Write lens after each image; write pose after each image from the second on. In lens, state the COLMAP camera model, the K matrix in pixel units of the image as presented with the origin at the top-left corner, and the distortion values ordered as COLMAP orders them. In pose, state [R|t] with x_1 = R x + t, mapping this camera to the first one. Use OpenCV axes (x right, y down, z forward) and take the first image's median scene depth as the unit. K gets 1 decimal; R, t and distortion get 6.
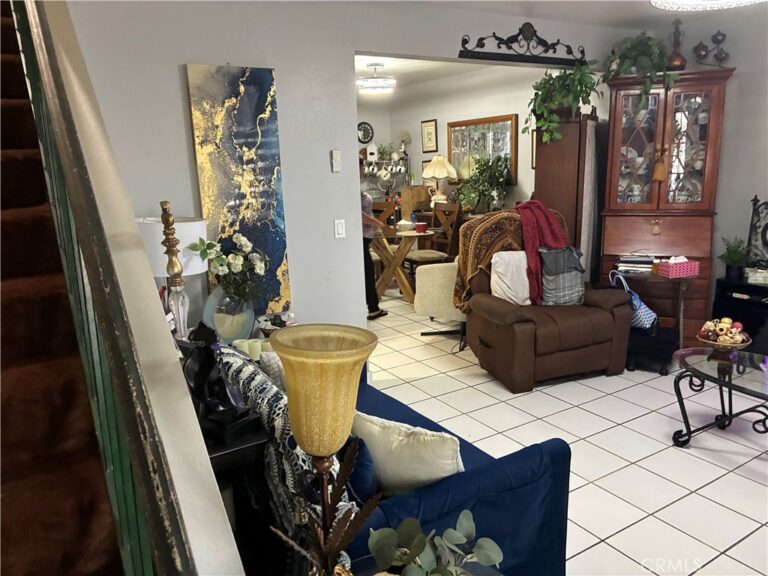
lens RADIAL K [[587.7, 0, 388.5], [0, 587.7, 286.7], [0, 0, 1]] dist [0.040029, -0.037606]
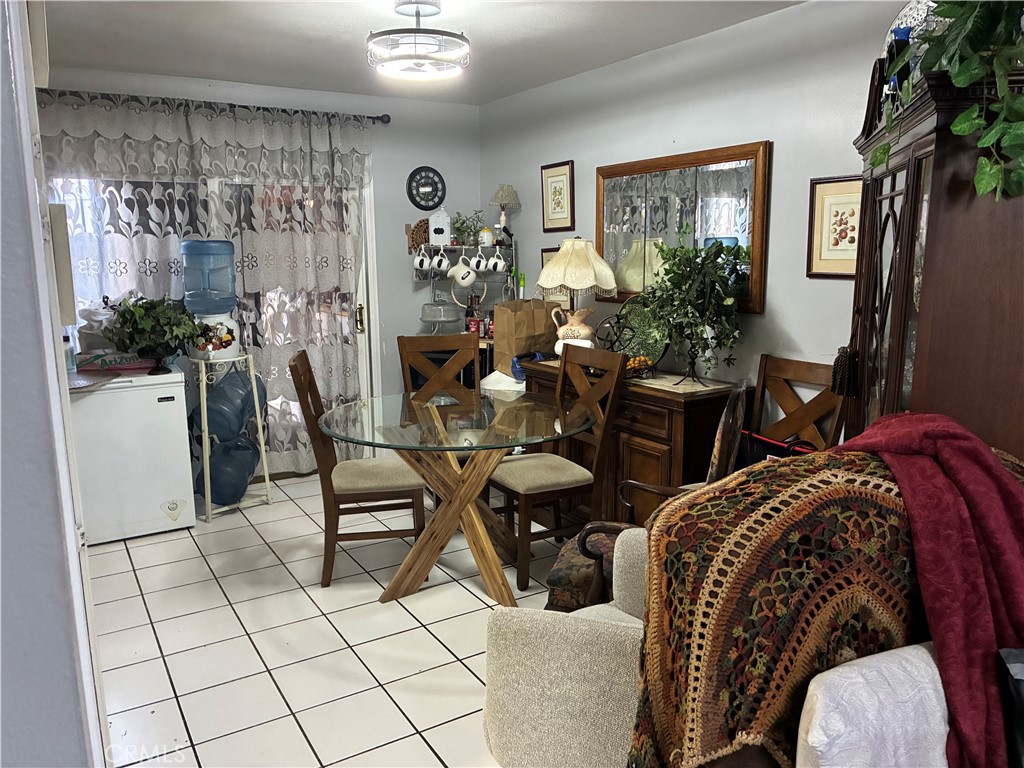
lens RADIAL K [[783.6, 0, 518.0], [0, 783.6, 382.3], [0, 0, 1]] dist [0.040029, -0.037606]
pose [[0.999637, 0.024343, 0.011571, 0.056765], [-0.023901, 0.999035, -0.036860, -0.138289], [-0.012457, 0.036571, 0.999253, 0.626475]]
